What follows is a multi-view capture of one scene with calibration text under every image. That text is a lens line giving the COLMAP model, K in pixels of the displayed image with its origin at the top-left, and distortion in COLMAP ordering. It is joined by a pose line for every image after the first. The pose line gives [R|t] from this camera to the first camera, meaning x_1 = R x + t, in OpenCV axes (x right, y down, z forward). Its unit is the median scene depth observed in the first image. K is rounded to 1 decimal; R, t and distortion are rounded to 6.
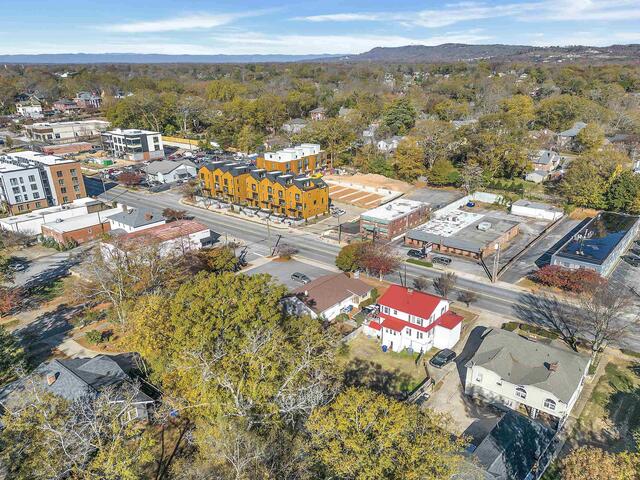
lens RADIAL K [[505.8, 0, 321.3], [0, 505.8, 253.4], [0, 0, 1]] dist [0.091828, -0.096556]
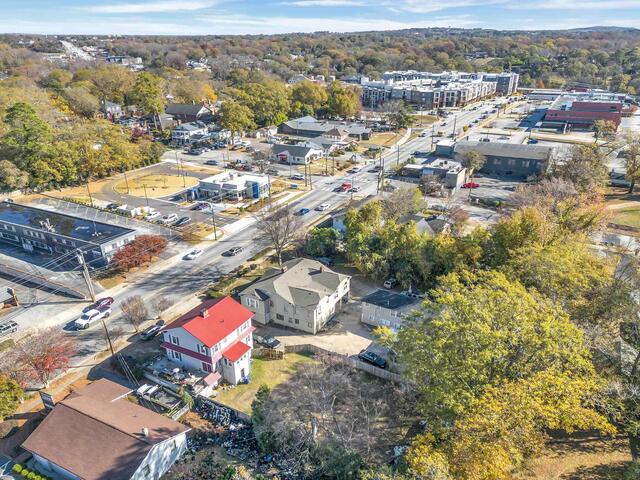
lens RADIAL K [[505.8, 0, 321.3], [0, 505.8, 253.4], [0, 0, 1]] dist [0.091828, -0.096556]
pose [[-0.189675, -0.379651, 0.905477, -0.323488], [0.352071, 0.834590, 0.423680, -0.164832], [-0.916553, 0.399154, -0.024637, 0.477459]]
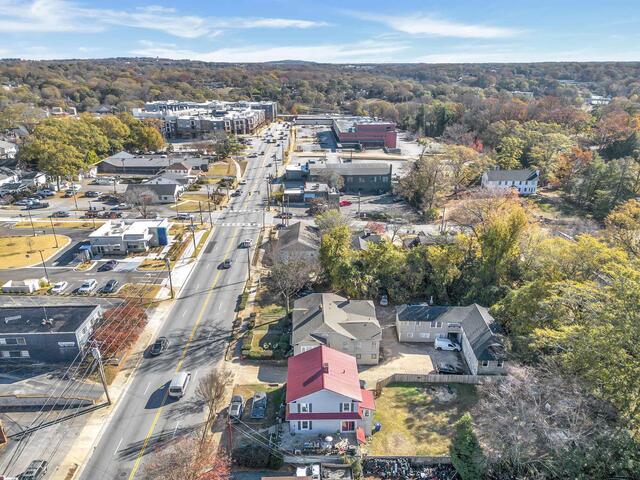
lens RADIAL K [[505.8, 0, 321.3], [0, 505.8, 253.4], [0, 0, 1]] dist [0.091828, -0.096556]
pose [[-0.656746, -0.256628, 0.709103, -0.172232], [0.269280, 0.798518, 0.538385, -0.263156], [-0.704395, 0.544529, -0.455319, 0.729561]]
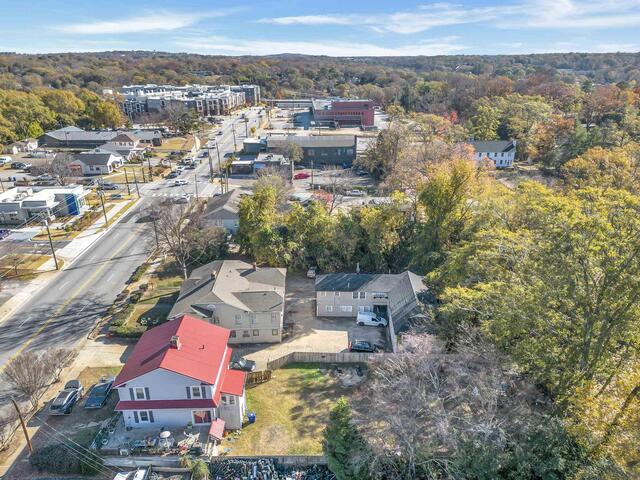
lens RADIAL K [[505.8, 0, 321.3], [0, 505.8, 253.4], [0, 0, 1]] dist [0.091828, -0.096556]
pose [[-0.656194, -0.260502, 0.708201, -0.174566], [0.274326, 0.791951, 0.545489, -0.154450], [-0.702961, 0.552225, -0.448211, 0.635816]]
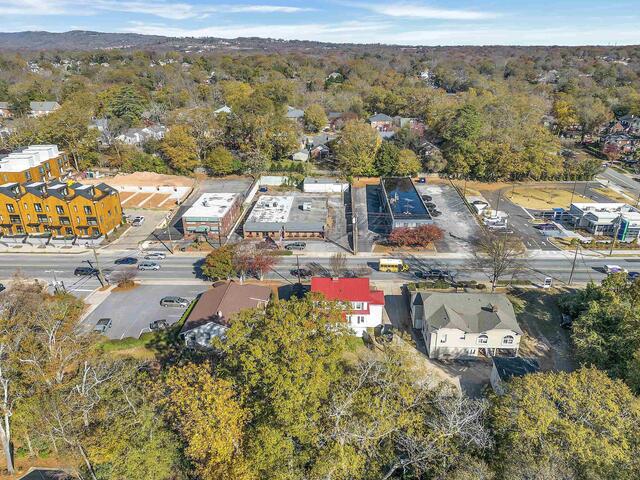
lens RADIAL K [[505.8, 0, 321.3], [0, 505.8, 253.4], [0, 0, 1]] dist [0.091828, -0.096556]
pose [[0.800054, -0.219804, 0.558211, -0.217815], [0.210265, 0.974180, 0.082236, -0.033838], [-0.561874, 0.051579, 0.825613, 0.130260]]
